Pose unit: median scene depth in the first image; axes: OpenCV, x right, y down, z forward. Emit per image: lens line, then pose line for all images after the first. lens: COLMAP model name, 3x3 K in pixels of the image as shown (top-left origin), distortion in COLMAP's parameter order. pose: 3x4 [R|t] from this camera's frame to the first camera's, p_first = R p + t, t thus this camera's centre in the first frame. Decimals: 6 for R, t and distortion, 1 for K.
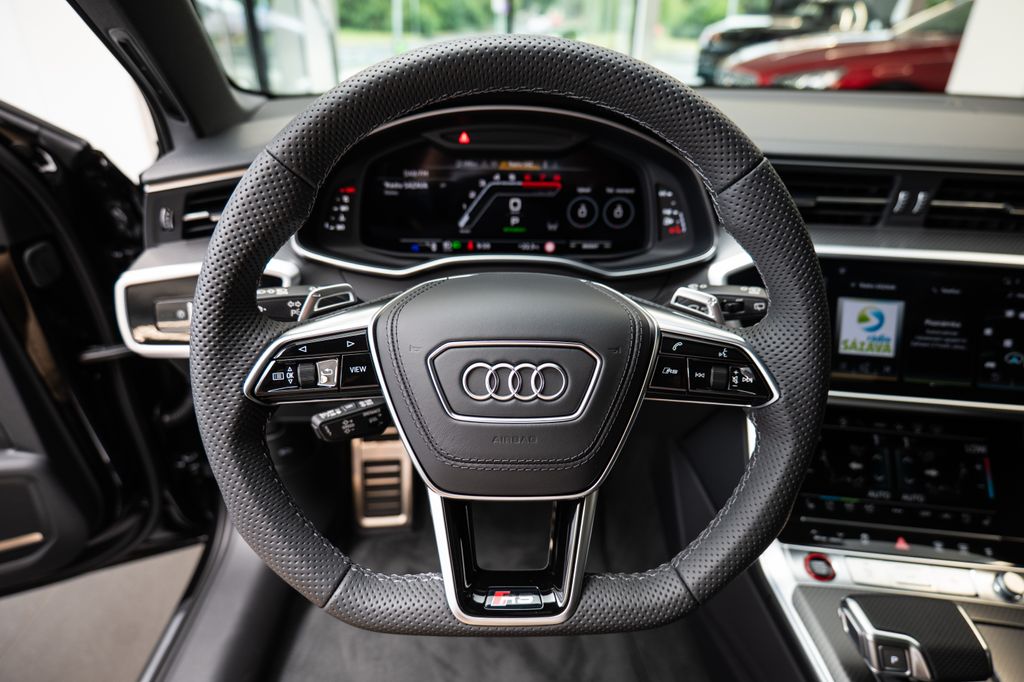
lens RADIAL K [[654.4, 0, 514.4], [0, 654.4, 341.6], [0, 0, 1]] dist [-0.009000, 0.005874]
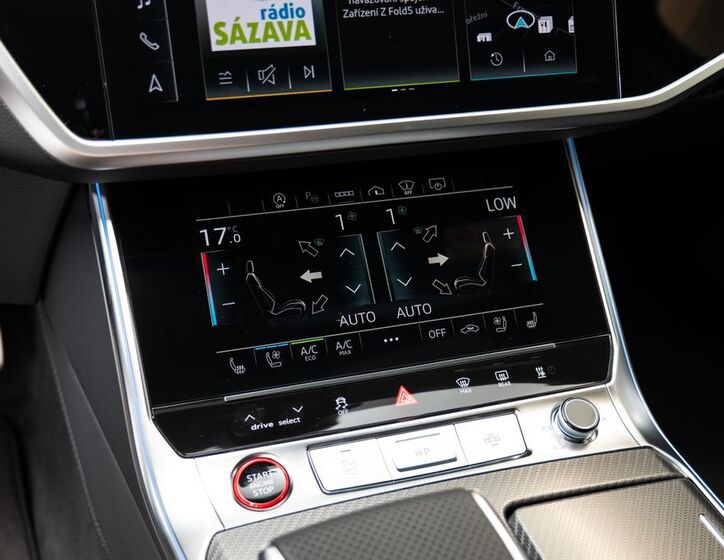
lens RADIAL K [[866.6, 0, 363.1], [0, 866.6, 281.4], [0, 0, 1]] dist [-0.005981, 0.000000]
pose [[0.915519, -0.209825, 0.343218, 0.329930], [0.176542, 0.976210, 0.125882, 0.117067], [-0.361466, -0.054655, 0.930782, 0.340180]]
